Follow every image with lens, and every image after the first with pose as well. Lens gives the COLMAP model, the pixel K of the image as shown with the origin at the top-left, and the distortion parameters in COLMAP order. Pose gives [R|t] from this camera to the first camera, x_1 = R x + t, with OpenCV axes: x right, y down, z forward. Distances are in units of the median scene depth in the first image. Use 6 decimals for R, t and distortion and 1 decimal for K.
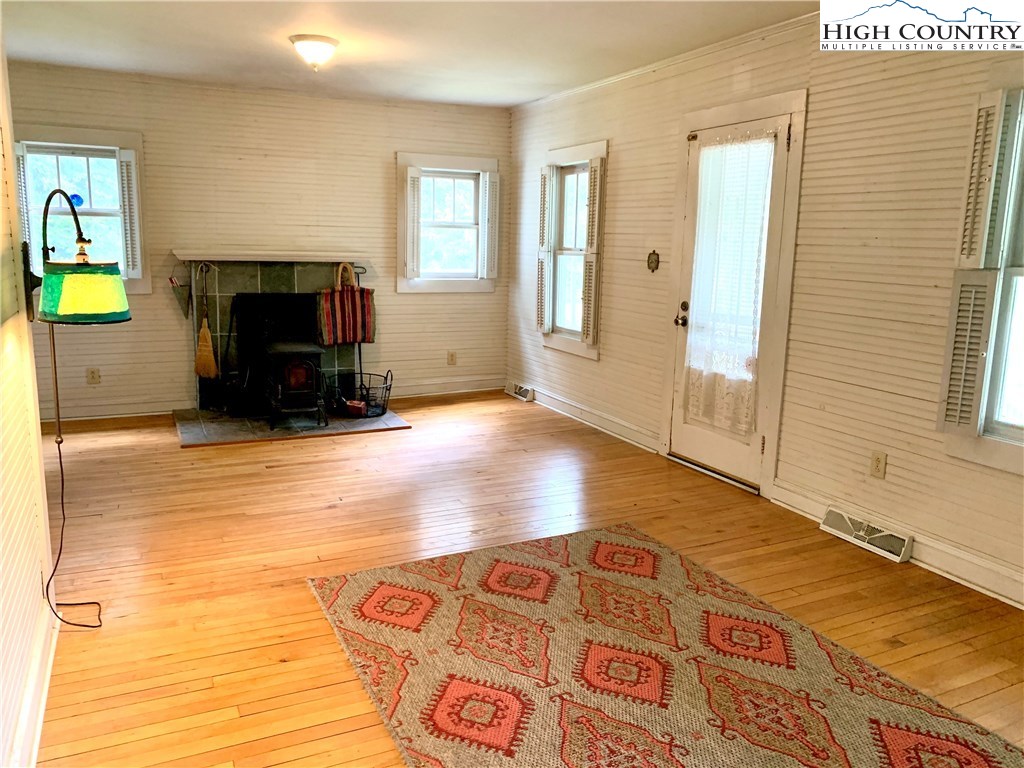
lens RADIAL K [[777.5, 0, 512.8], [0, 777.5, 384.7], [0, 0, 1]] dist [0.005481, -0.005680]
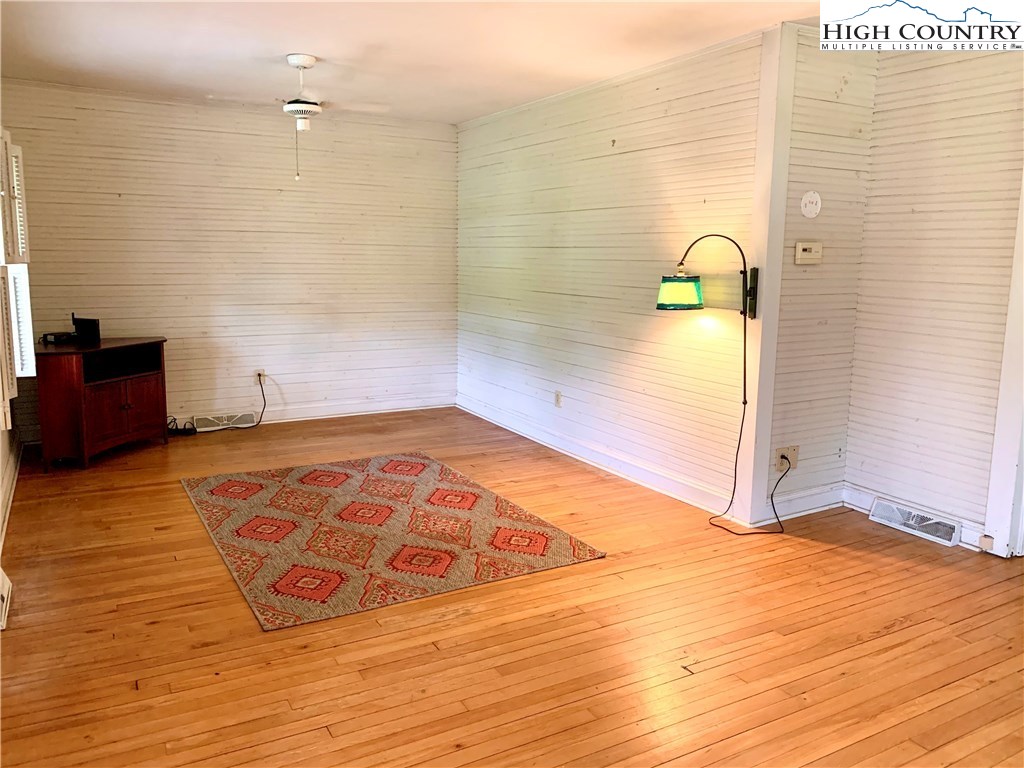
lens RADIAL K [[777.5, 0, 511.6], [0, 777.5, 383.3], [0, 0, 1]] dist [0.005481, -0.005680]
pose [[-0.997292, -0.026279, -0.068685, -0.042366], [-0.047977, 0.940335, 0.336850, -0.433944], [0.055734, 0.339233, -0.939050, 2.329330]]
